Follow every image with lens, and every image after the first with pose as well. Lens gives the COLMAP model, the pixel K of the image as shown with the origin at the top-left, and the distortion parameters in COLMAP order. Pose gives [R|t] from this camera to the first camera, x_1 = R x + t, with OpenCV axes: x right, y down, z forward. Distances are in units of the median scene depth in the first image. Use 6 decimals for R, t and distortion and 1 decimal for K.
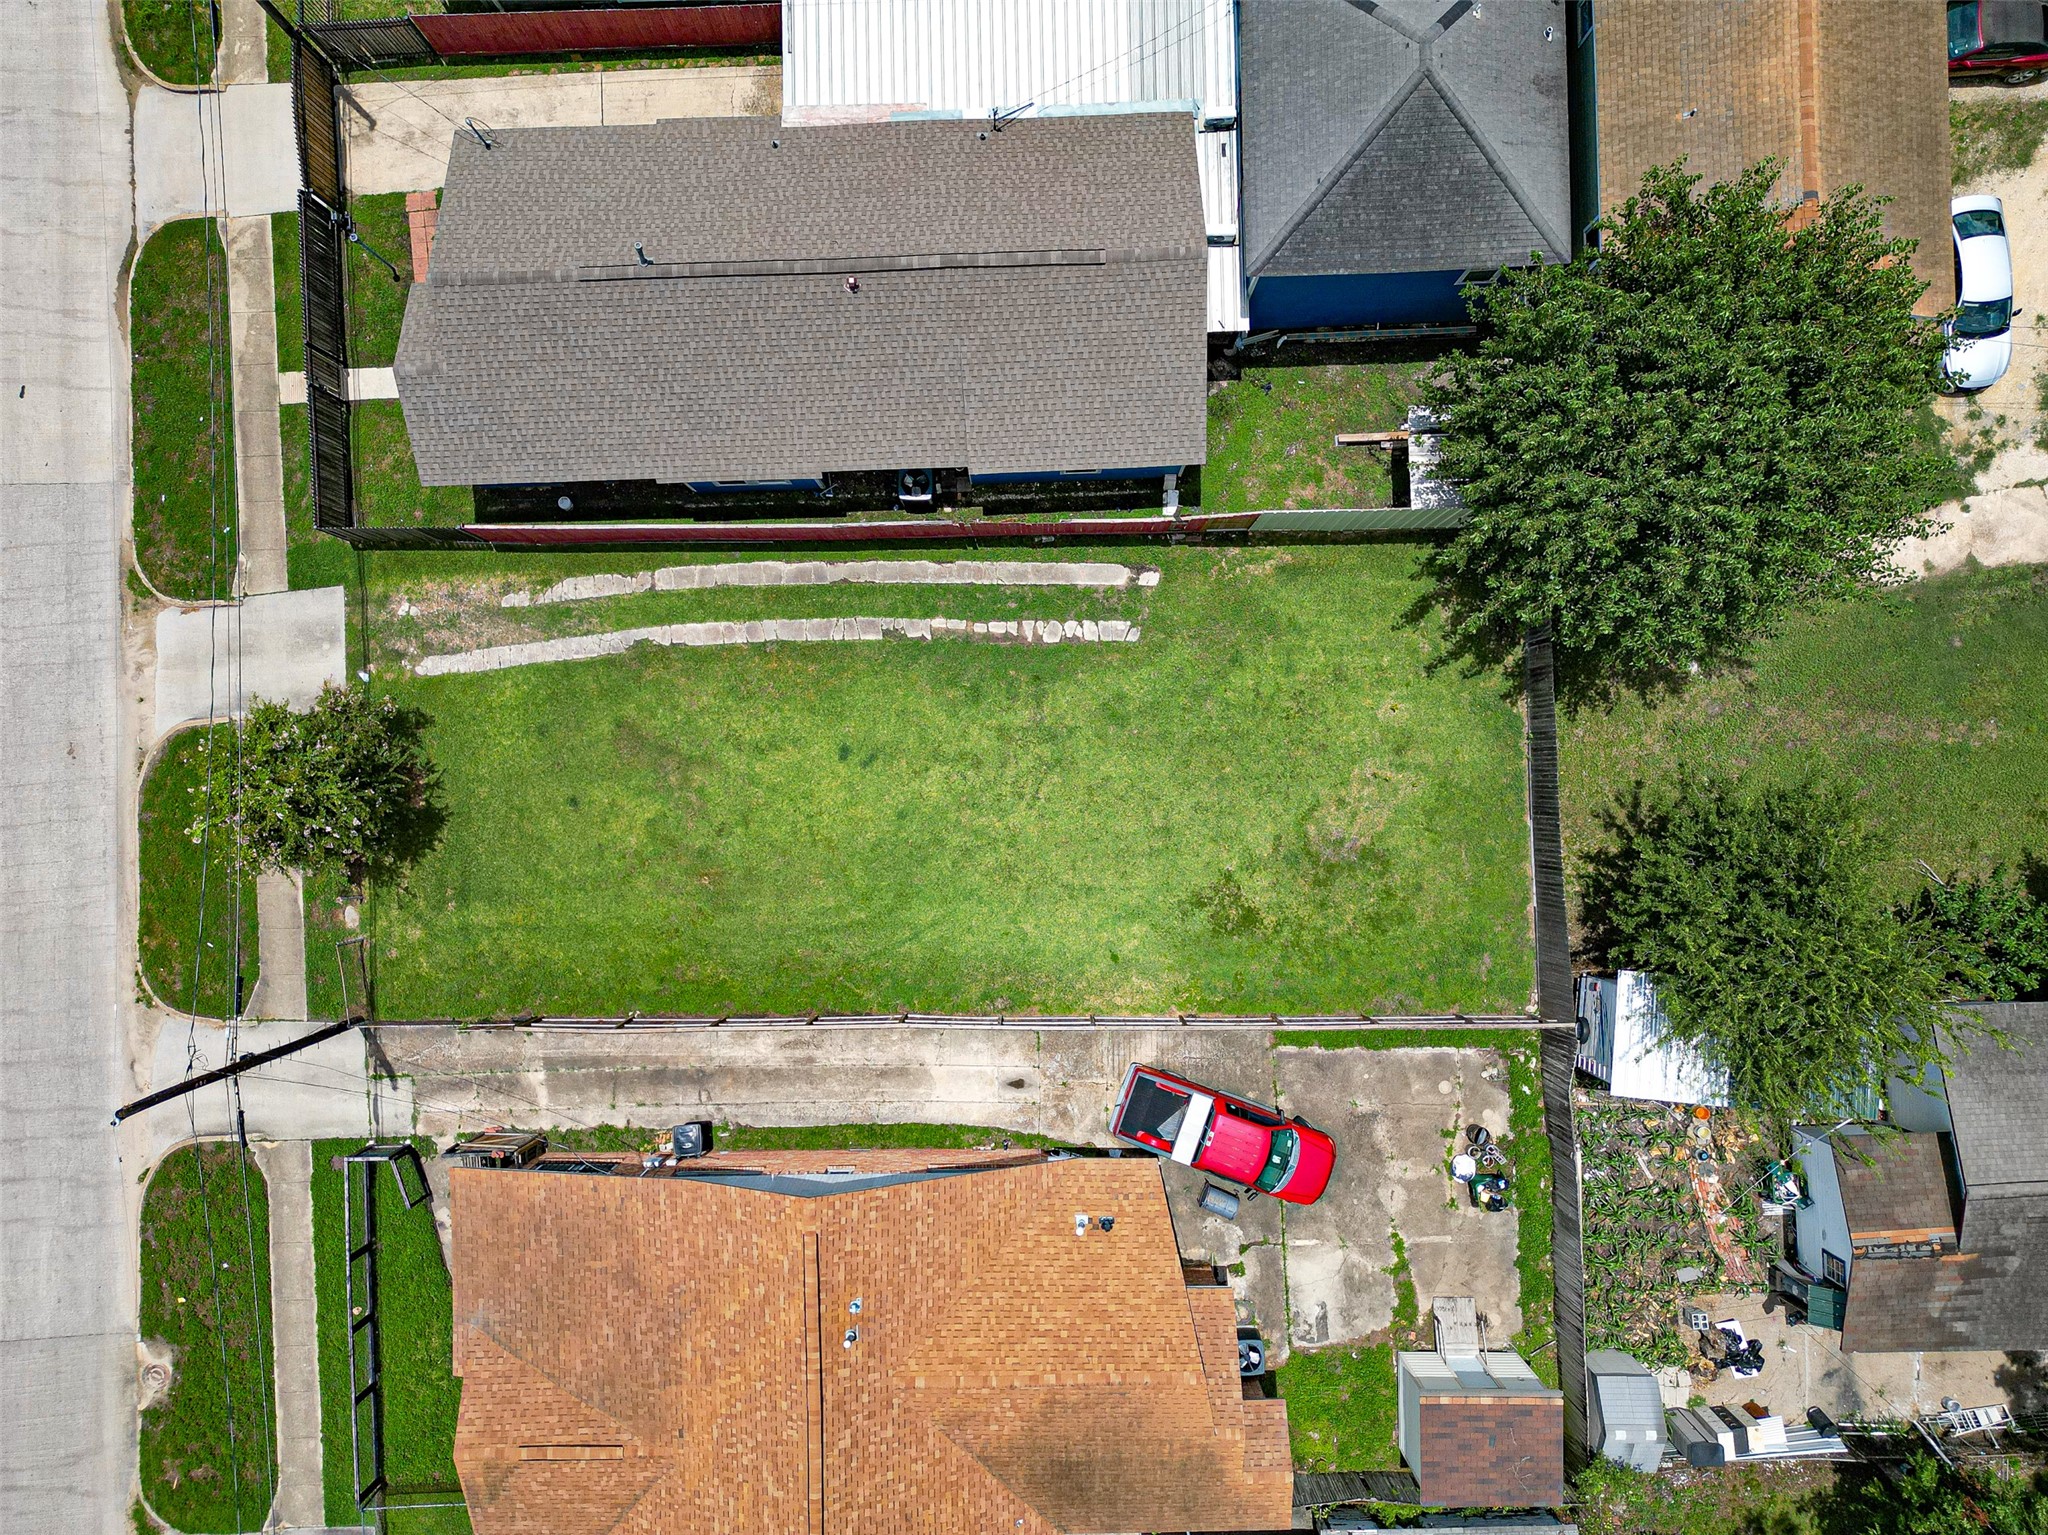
lens RADIAL K [[1436.2, 0, 1028.4], [0, 1436.2, 775.2], [0, 0, 1]] dist [0.075528, -0.073431]
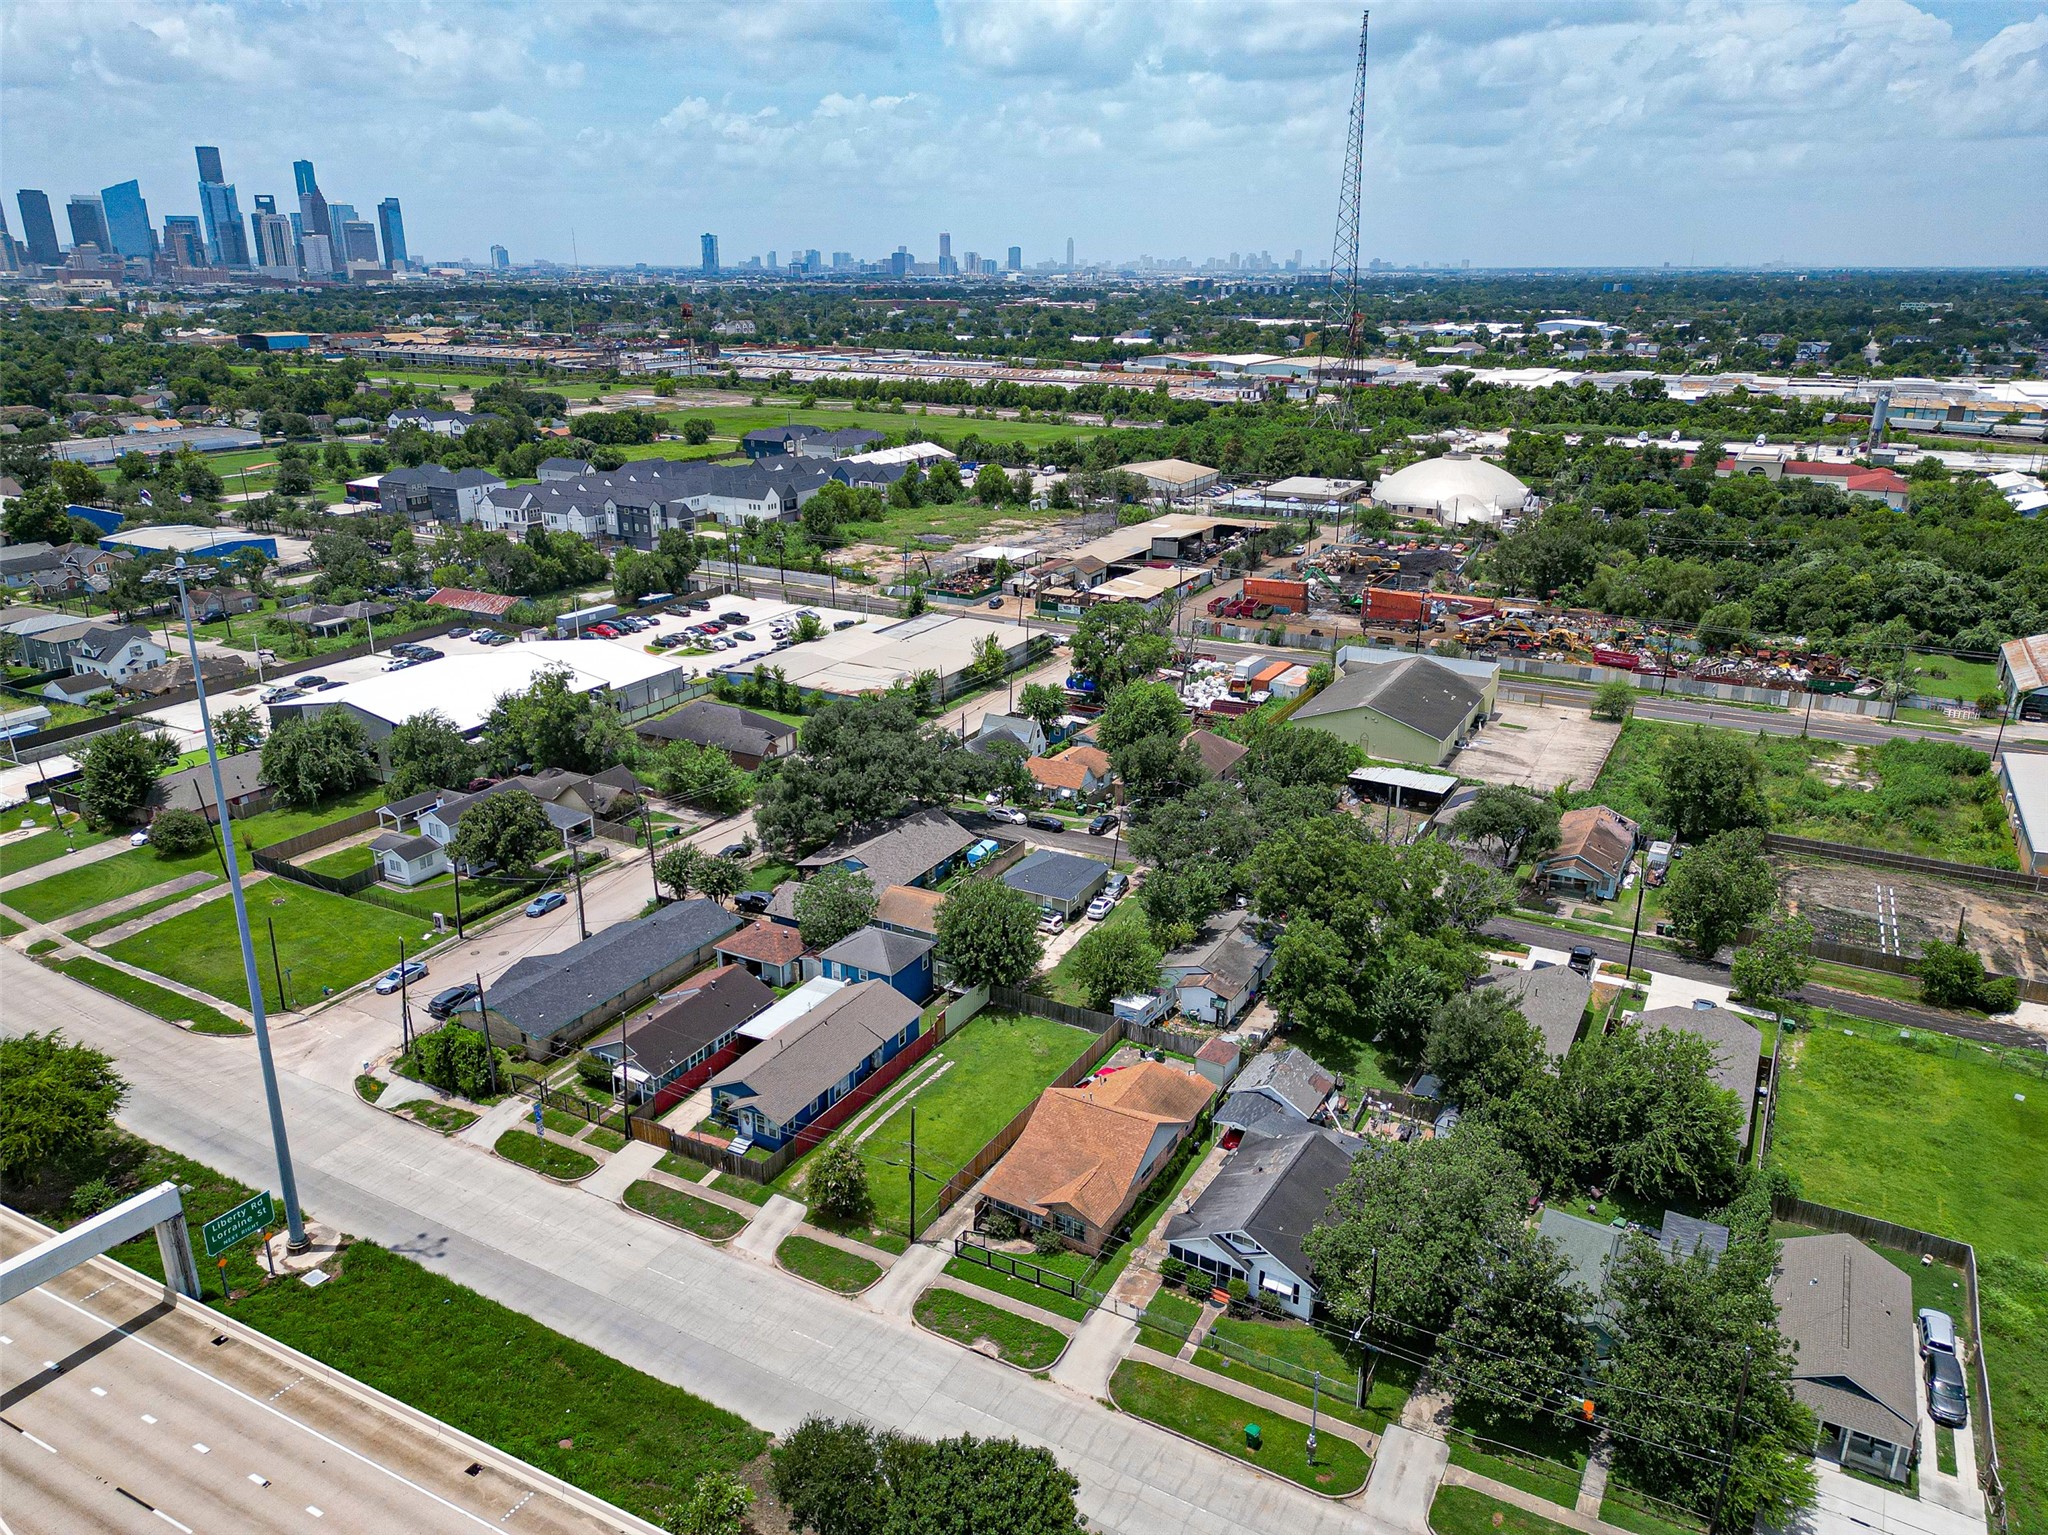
lens RADIAL K [[1436.2, 0, 1027.6], [0, 1436.2, 766.6], [0, 0, 1]] dist [0.075528, -0.073431]
pose [[0.507454, -0.270802, 0.818020, -2.215544], [0.861542, 0.176343, -0.476075, 1.409566], [-0.015329, 0.946345, 0.322794, -0.612737]]
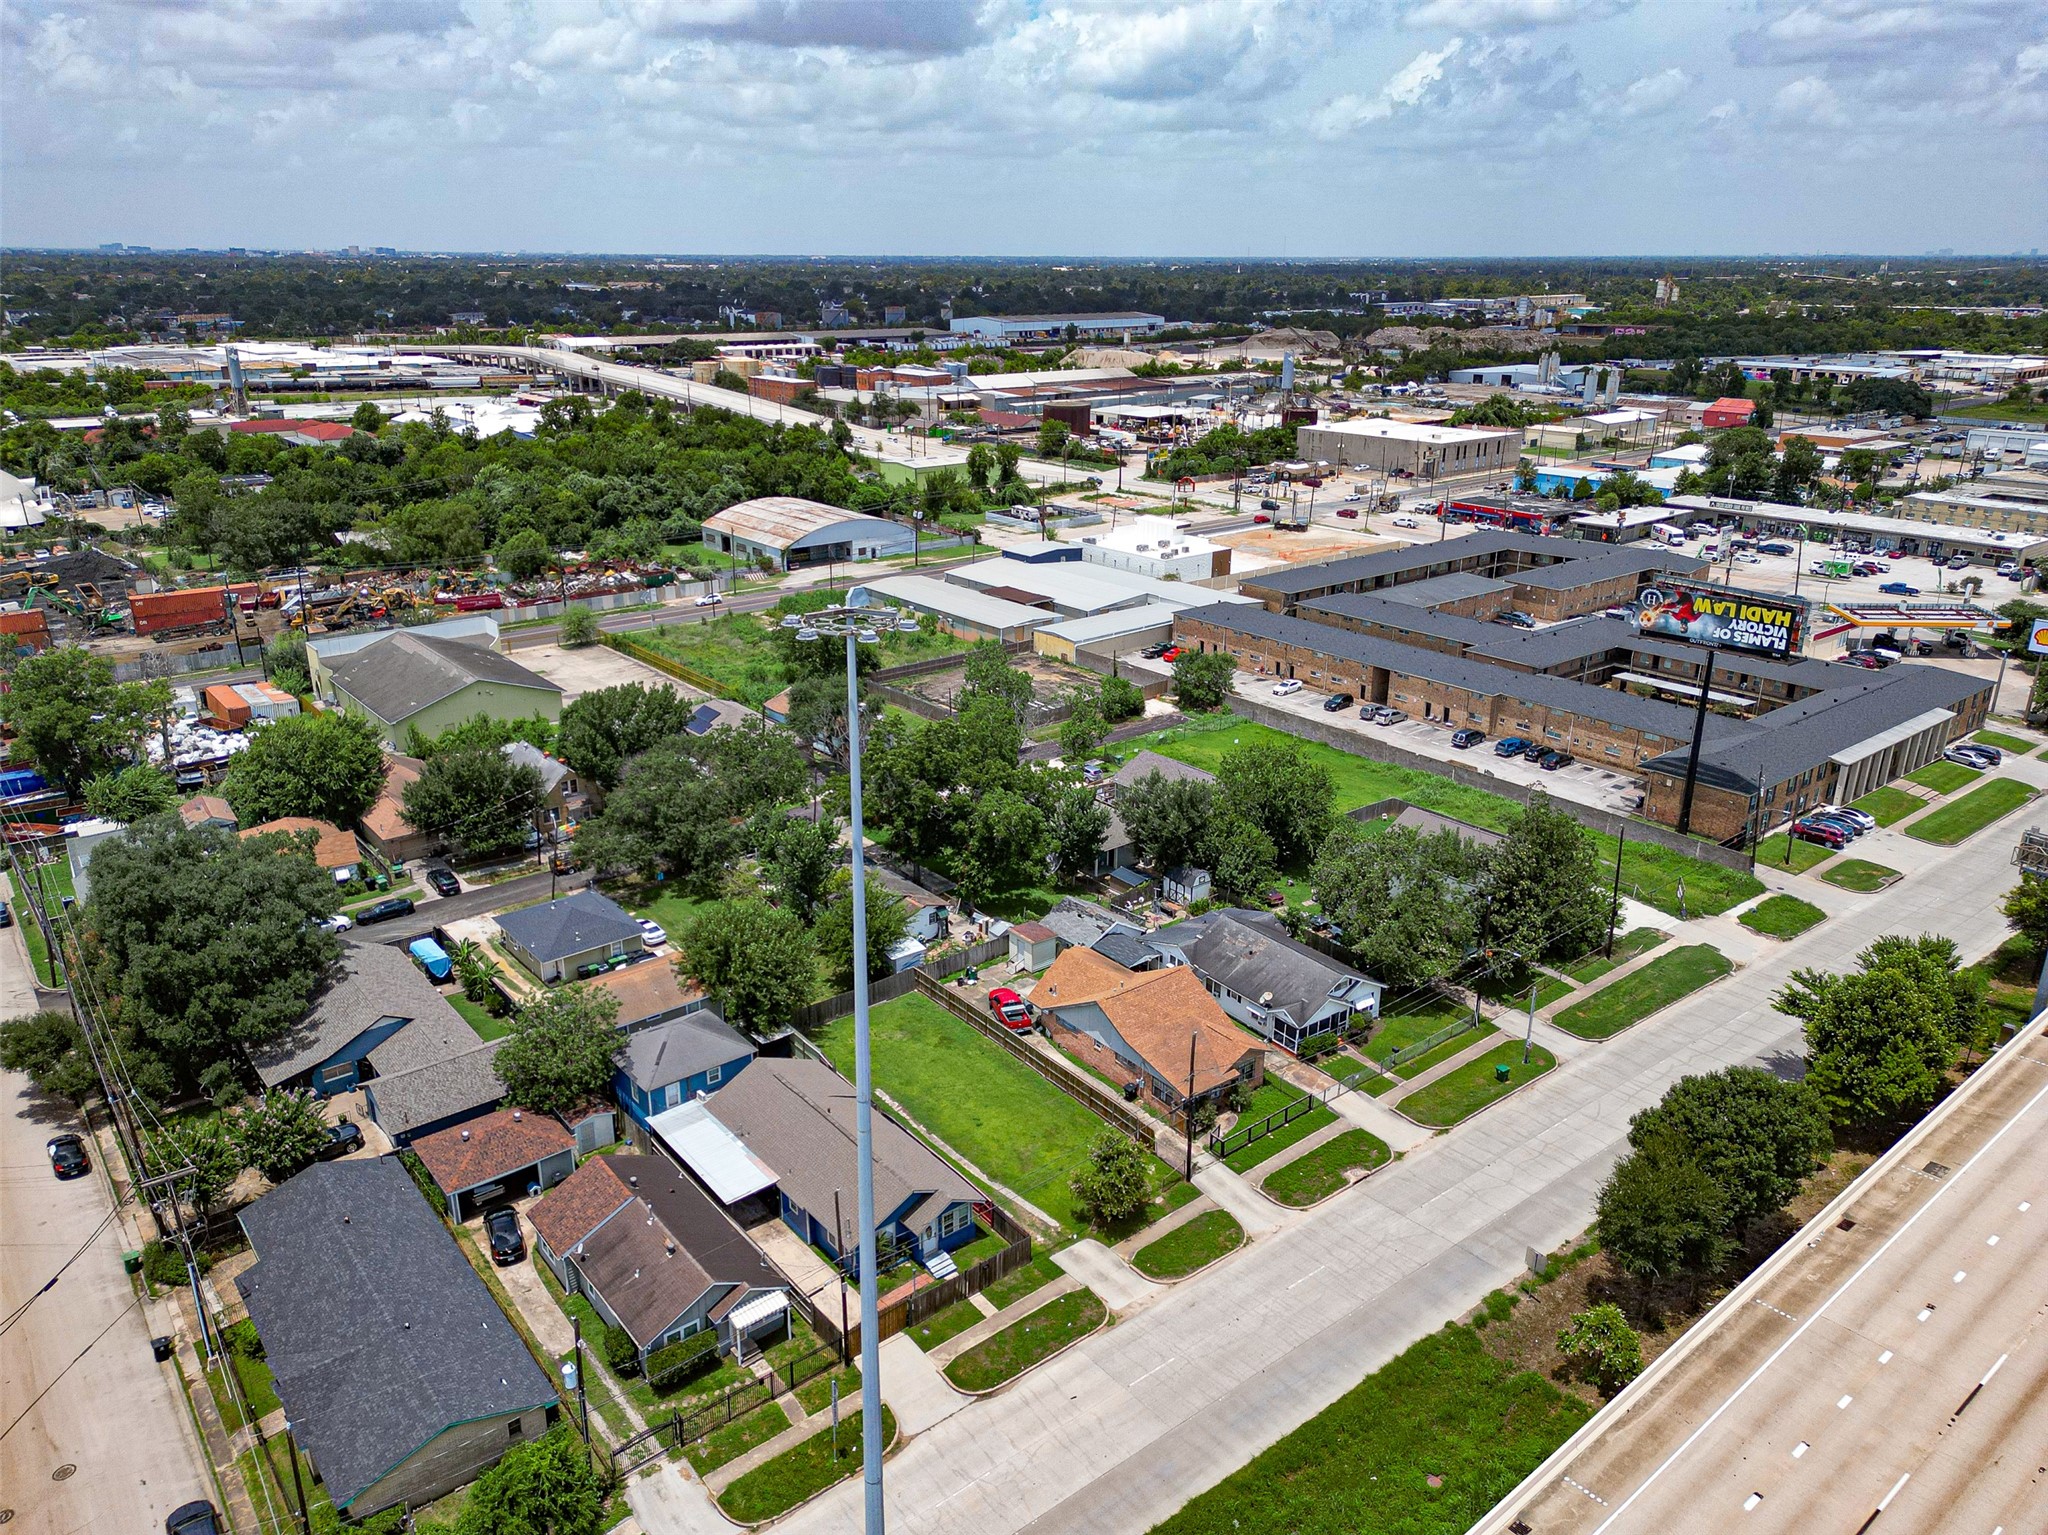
lens RADIAL K [[1436.2, 0, 1028.1], [0, 1436.2, 755.2], [0, 0, 1]] dist [0.075528, -0.073431]
pose [[-0.605134, -0.252760, 0.754934, -1.920814], [0.796119, -0.188946, 0.574886, -1.274825], [-0.002666, 0.948900, 0.315565, -0.408019]]
